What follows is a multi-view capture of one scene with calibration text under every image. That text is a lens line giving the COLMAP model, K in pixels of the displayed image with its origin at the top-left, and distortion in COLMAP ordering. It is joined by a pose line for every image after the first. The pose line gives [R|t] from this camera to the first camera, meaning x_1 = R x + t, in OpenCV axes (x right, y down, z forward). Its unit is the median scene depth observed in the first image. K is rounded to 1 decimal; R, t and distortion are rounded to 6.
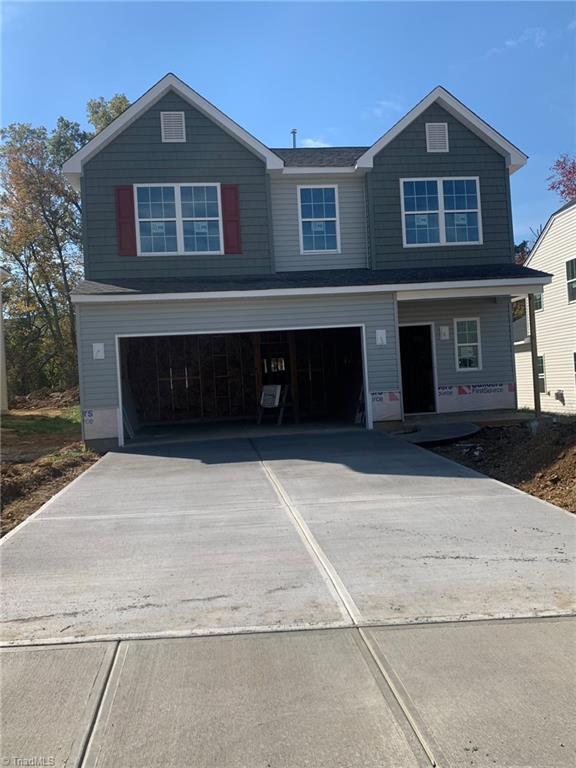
lens RADIAL K [[659.2, 0, 288.0], [0, 659.2, 384.0], [0, 0, 1]] dist [0.031346, -0.011096]
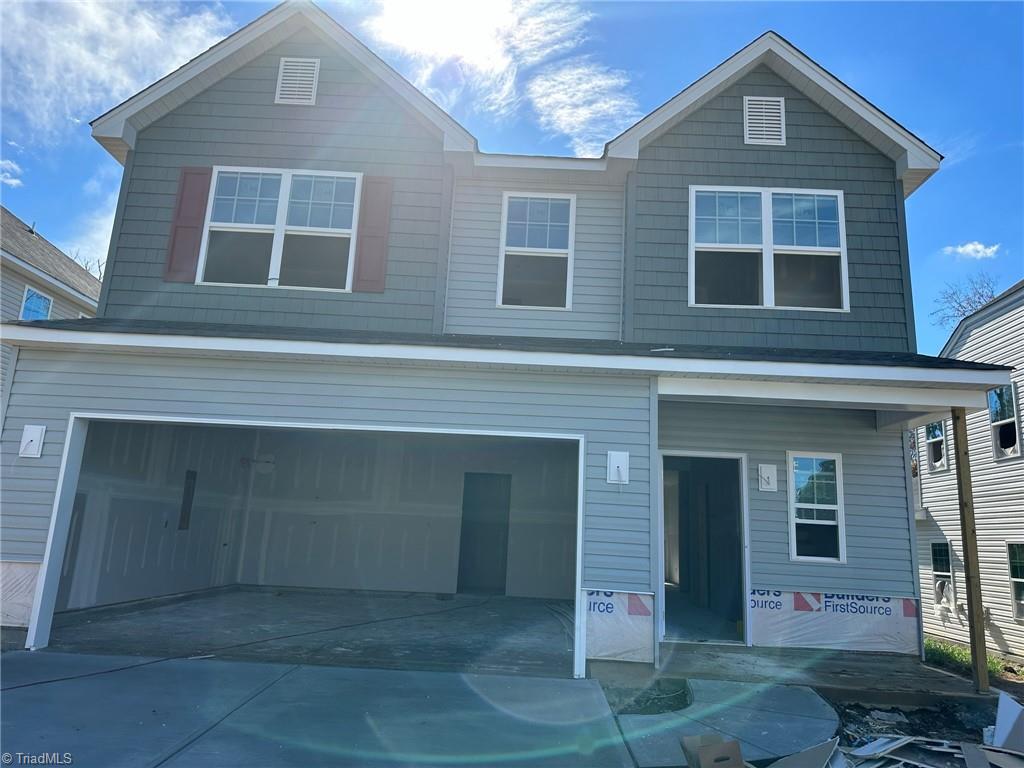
lens RADIAL K [[720.1, 0, 510.1], [0, 720.1, 378.6], [0, 0, 1]] dist [0.090588, -0.130472]
pose [[0.987396, 0.075707, -0.138990, 0.117904], [-0.103459, 0.973315, -0.204828, -0.017780], [0.119774, 0.216626, 0.968879, 0.436141]]
